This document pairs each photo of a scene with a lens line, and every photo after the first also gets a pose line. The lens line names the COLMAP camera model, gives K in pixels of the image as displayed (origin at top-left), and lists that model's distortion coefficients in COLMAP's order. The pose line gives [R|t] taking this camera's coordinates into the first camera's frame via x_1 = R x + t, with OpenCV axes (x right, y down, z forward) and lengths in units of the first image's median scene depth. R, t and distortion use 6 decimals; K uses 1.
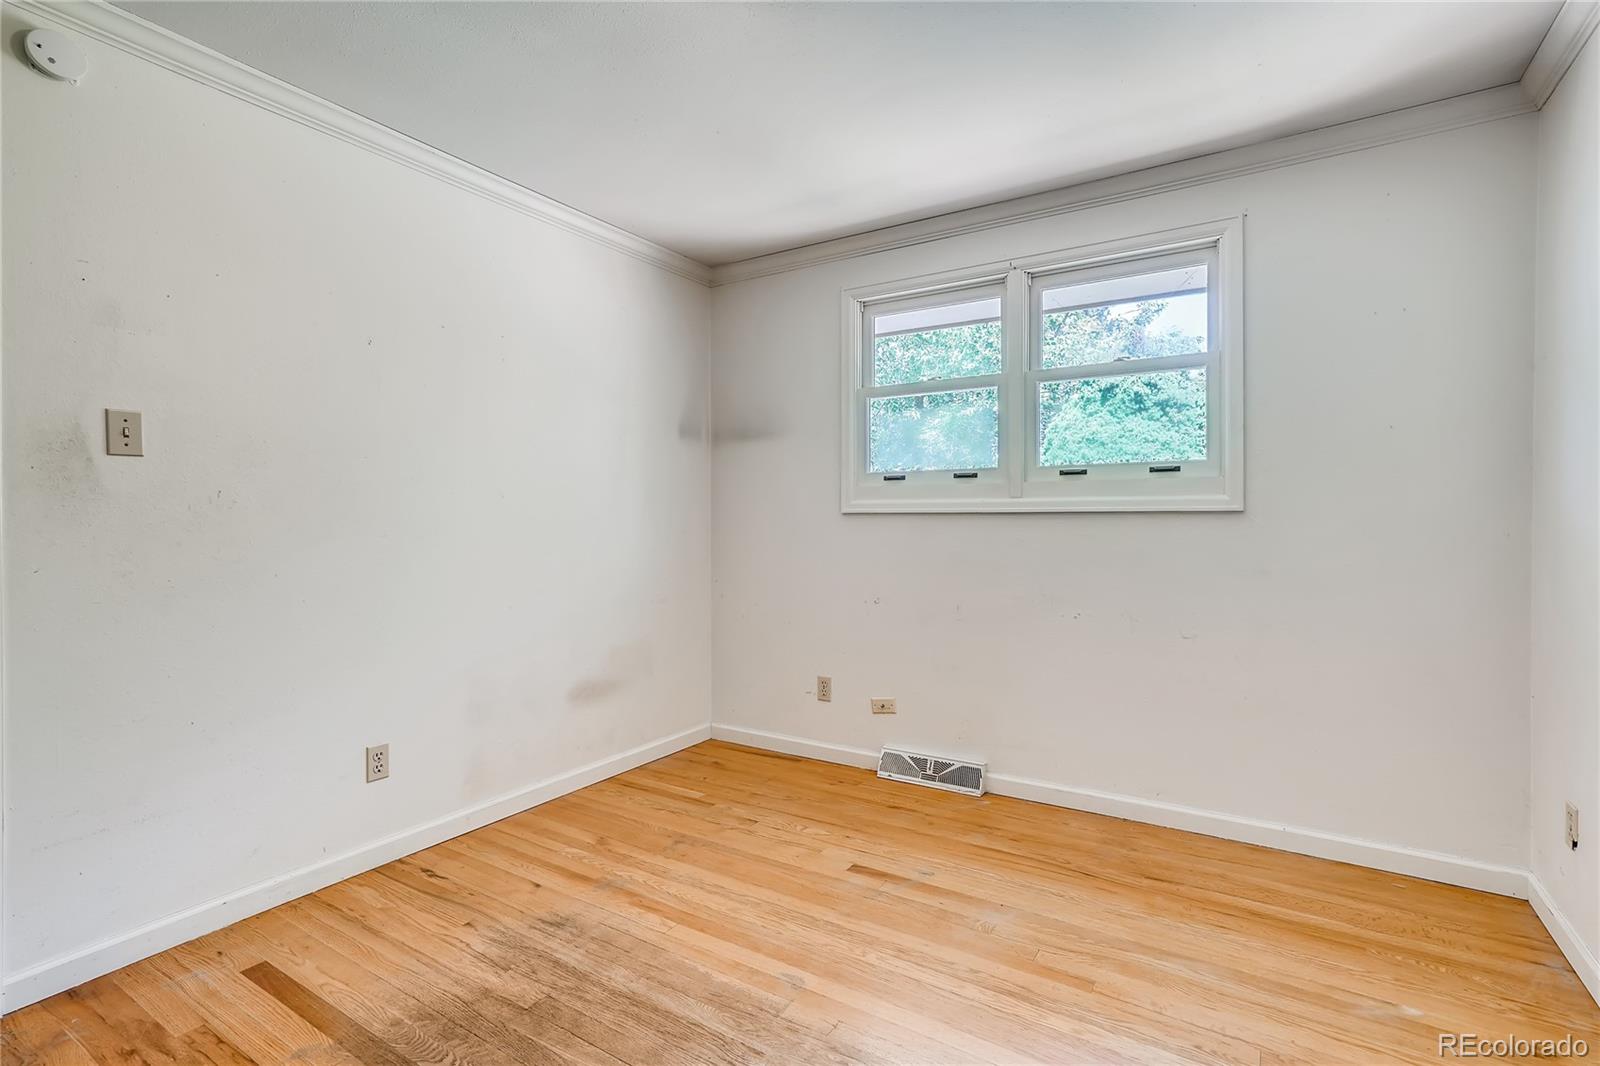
lens RADIAL K [[762.1, 0, 808.7], [0, 762.1, 511.1], [0, 0, 1]] dist [-0.028263, 0.016955]
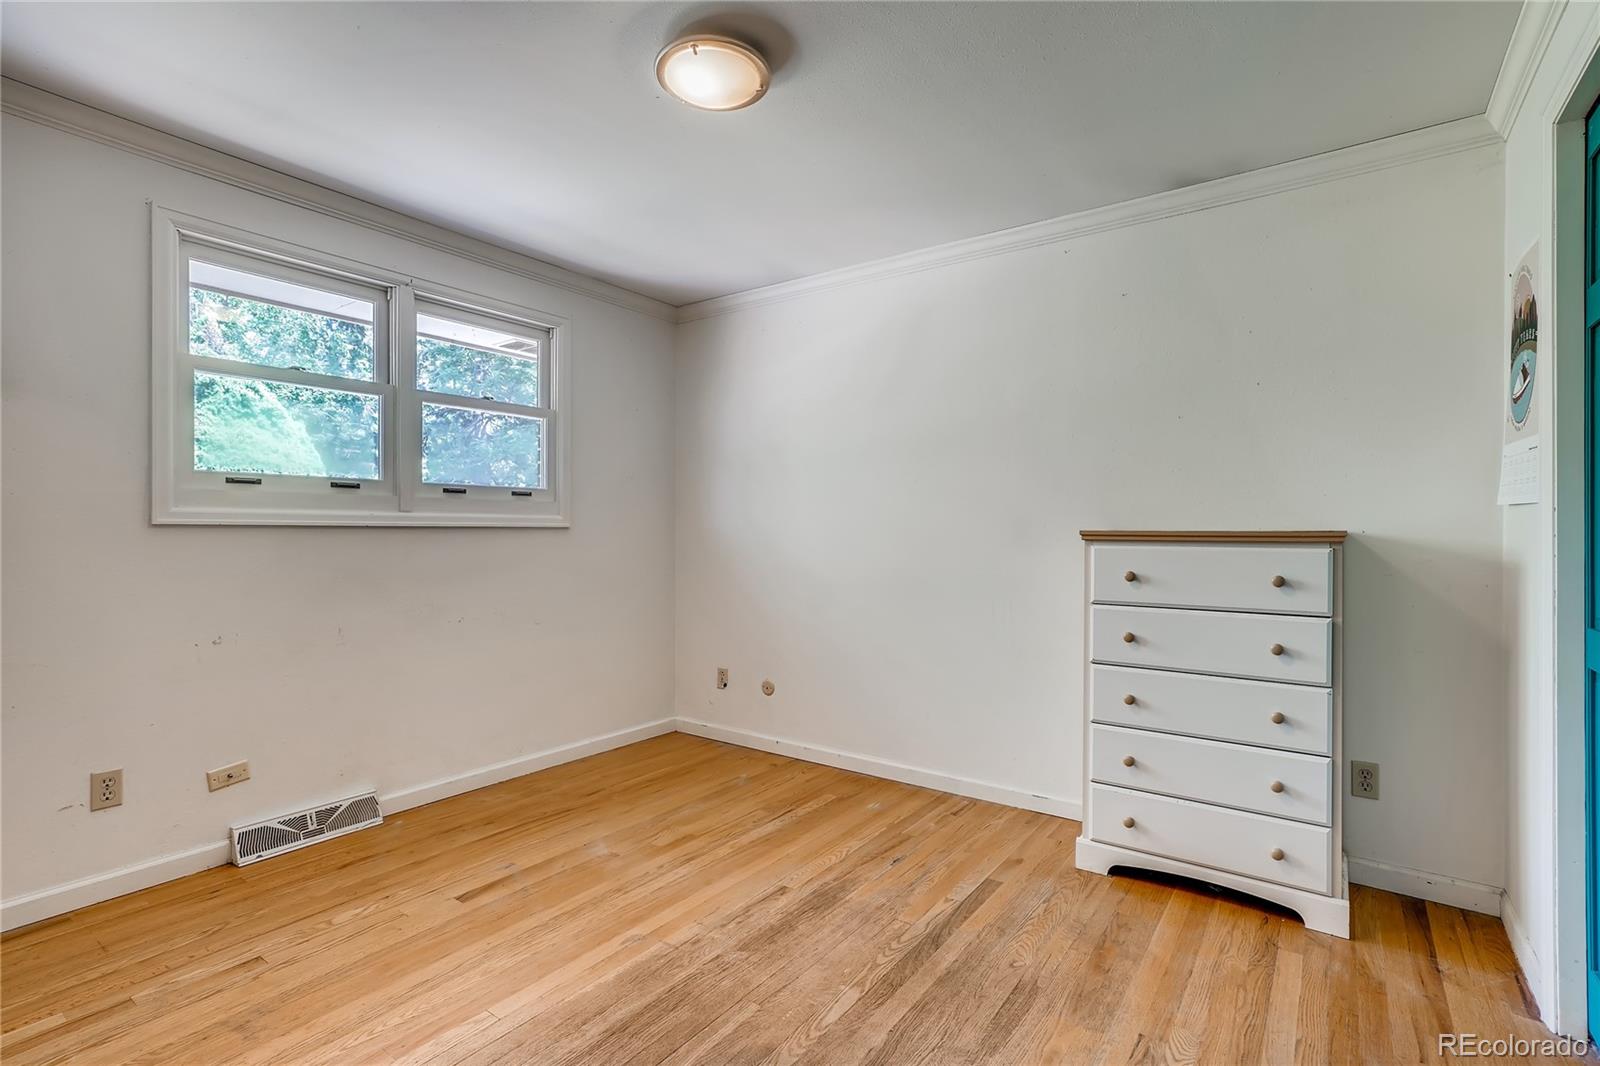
lens RADIAL K [[762.1, 0, 808.7], [0, 762.1, 511.1], [0, 0, 1]] dist [-0.028263, 0.016955]
pose [[0.036628, 0.028880, 0.998912, -0.720167], [-0.012586, 0.999516, -0.028436, 0.003337], [-0.999250, -0.011531, 0.036973, 0.432668]]
